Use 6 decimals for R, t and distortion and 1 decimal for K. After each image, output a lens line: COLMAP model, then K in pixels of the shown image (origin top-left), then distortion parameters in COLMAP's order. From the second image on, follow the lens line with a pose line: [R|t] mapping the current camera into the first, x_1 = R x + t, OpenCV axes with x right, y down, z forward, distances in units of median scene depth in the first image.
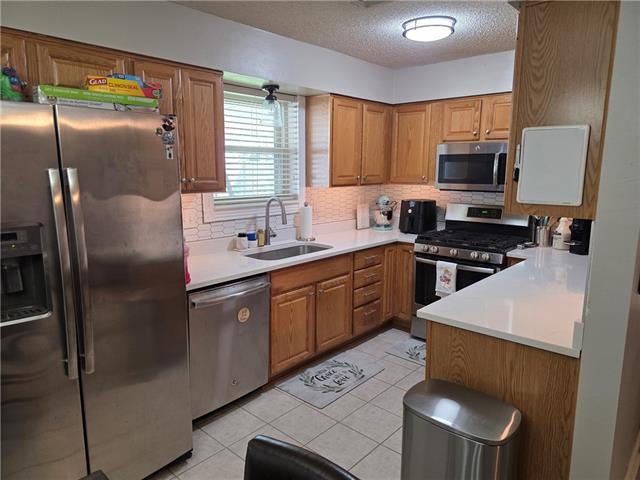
lens RADIAL K [[432.5, 0, 316.0], [0, 432.5, 239.2], [0, 0, 1]] dist [0.030443, -0.010176]
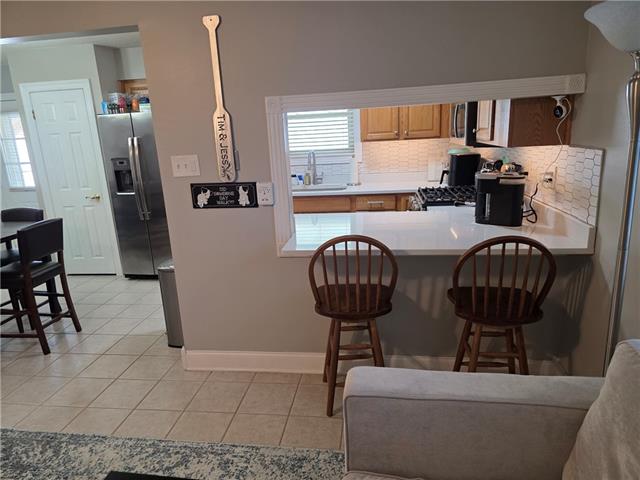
lens RADIAL K [[432.5, 0, 318.3], [0, 432.5, 244.5], [0, 0, 1]] dist [0.030443, -0.010176]
pose [[0.569382, 0.176840, -0.802827, 1.123870], [-0.084910, 0.984016, 0.156531, -0.016862], [0.817676, -0.020957, 0.575297, 0.193766]]
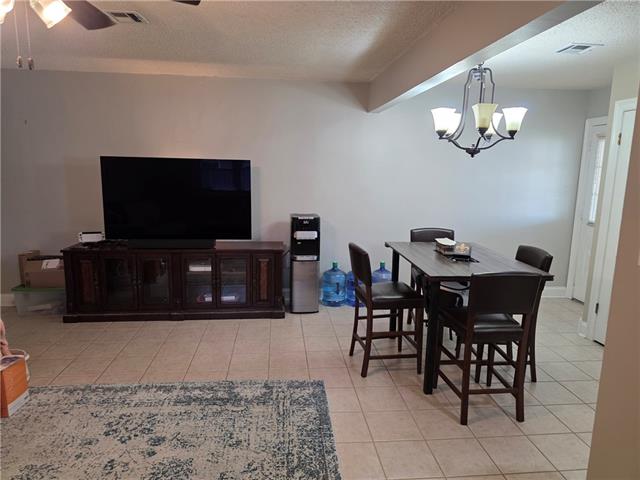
lens RADIAL K [[432.5, 0, 317.6], [0, 432.5, 241.7], [0, 0, 1]] dist [0.030443, -0.010176]
pose [[-0.670555, 0.115408, -0.732828, 0.775936], [-0.146174, 0.947906, 0.283032, -0.081960], [0.727316, 0.296909, -0.618754, 0.460500]]
